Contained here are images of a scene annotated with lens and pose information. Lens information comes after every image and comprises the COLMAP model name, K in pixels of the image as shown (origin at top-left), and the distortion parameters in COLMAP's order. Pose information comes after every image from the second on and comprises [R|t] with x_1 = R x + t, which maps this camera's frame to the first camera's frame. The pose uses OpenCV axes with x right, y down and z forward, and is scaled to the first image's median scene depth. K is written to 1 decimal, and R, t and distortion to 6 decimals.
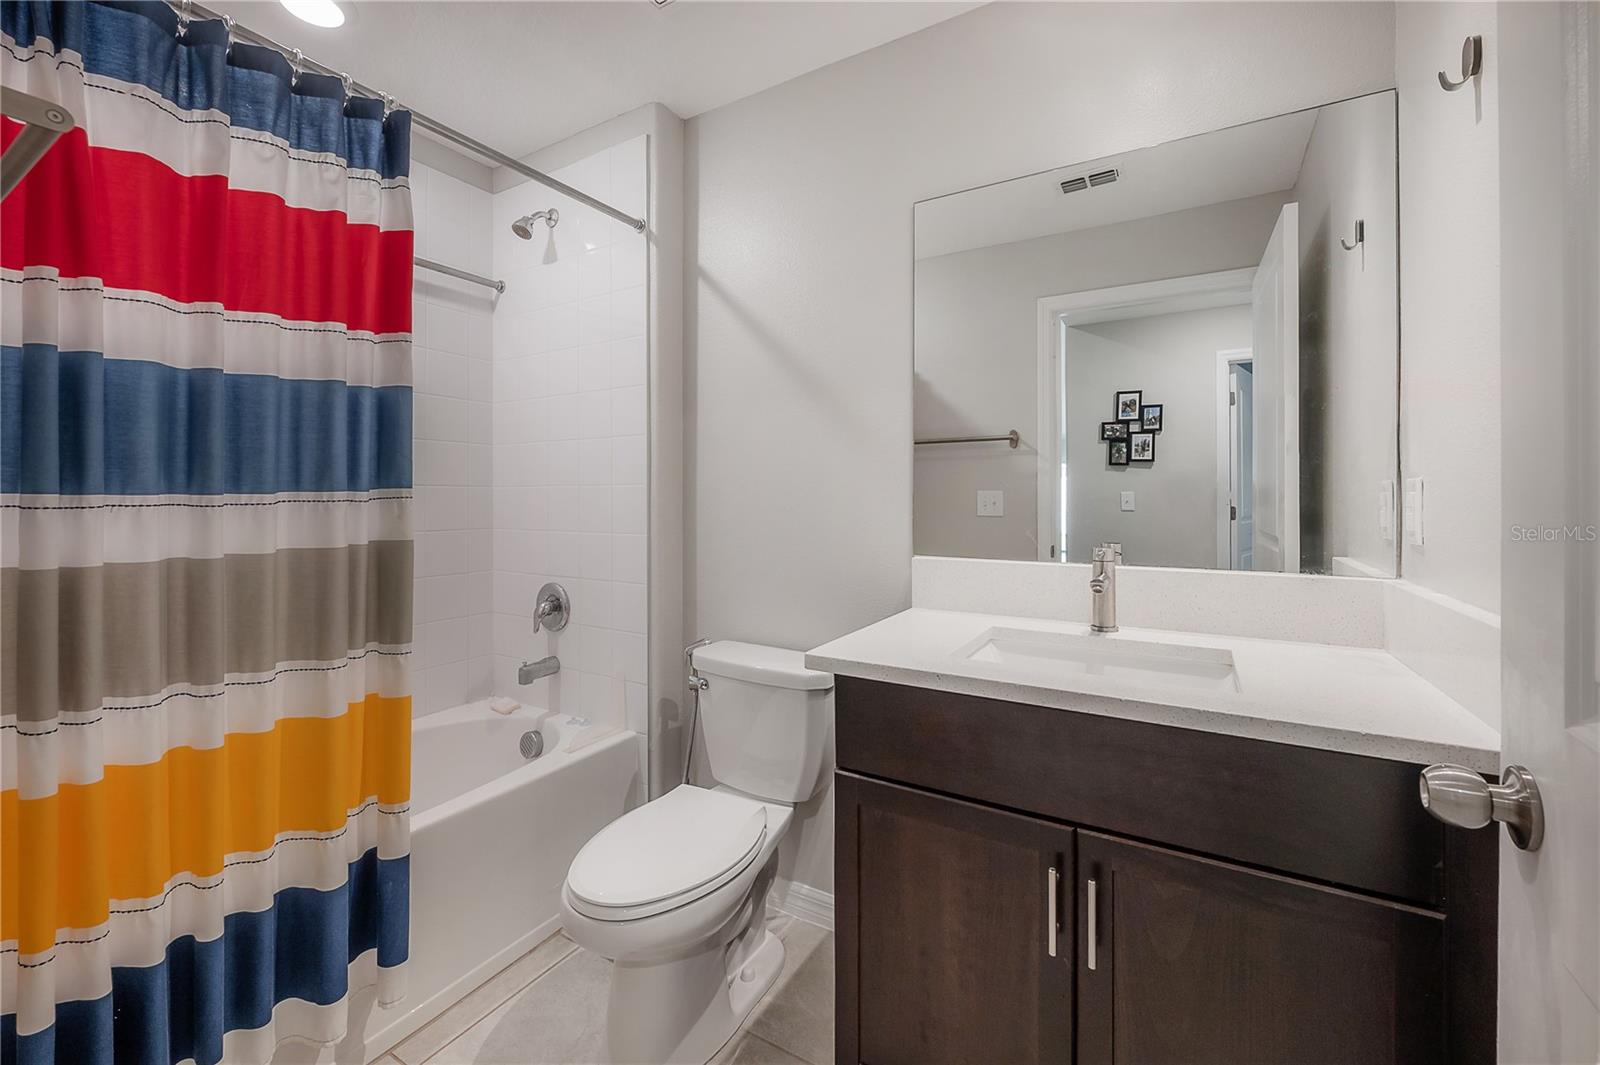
lens RADIAL K [[639.7, 0, 802.9], [0, 639.7, 519.7], [0, 0, 1]] dist [-0.001788, 0.000016]
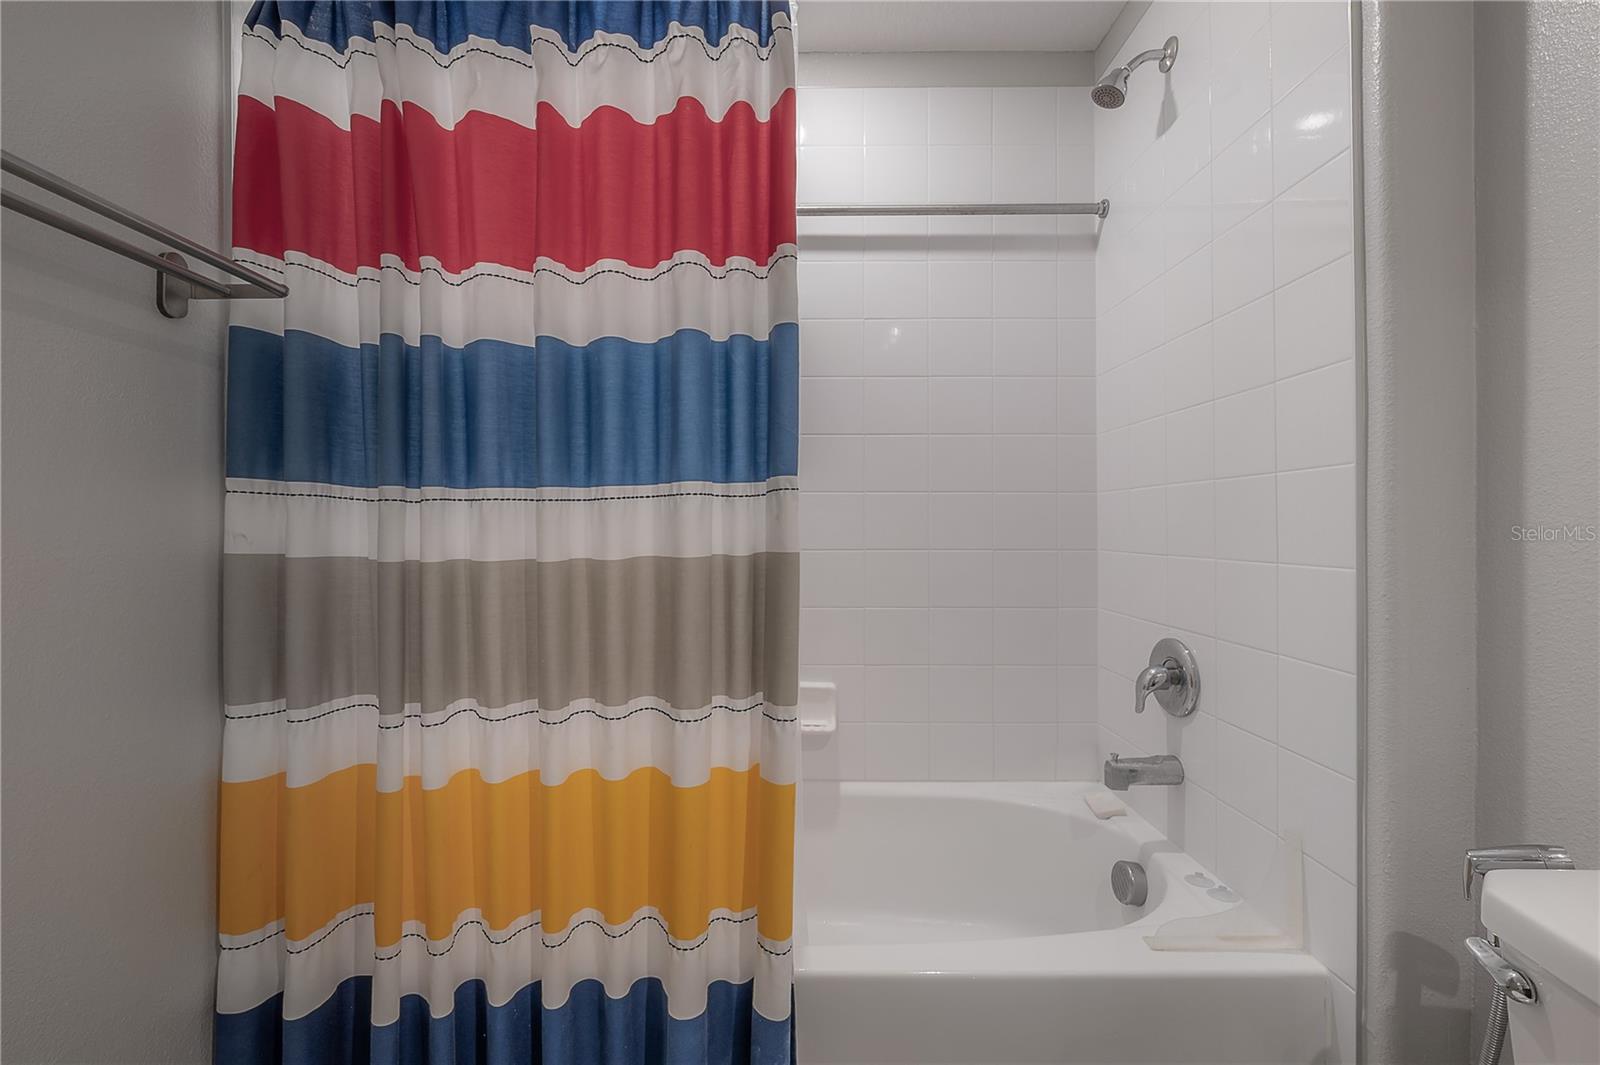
lens RADIAL K [[600.5, 0, 794.6], [0, 600.5, 536.7], [0, 0, 1]] dist [-0.001621, -0.000137]
pose [[0.439778, -0.001029, -0.898106, -0.037087], [-0.018888, 0.999768, -0.010394, 0.017369], [0.897908, 0.021534, 0.439657, 0.573900]]
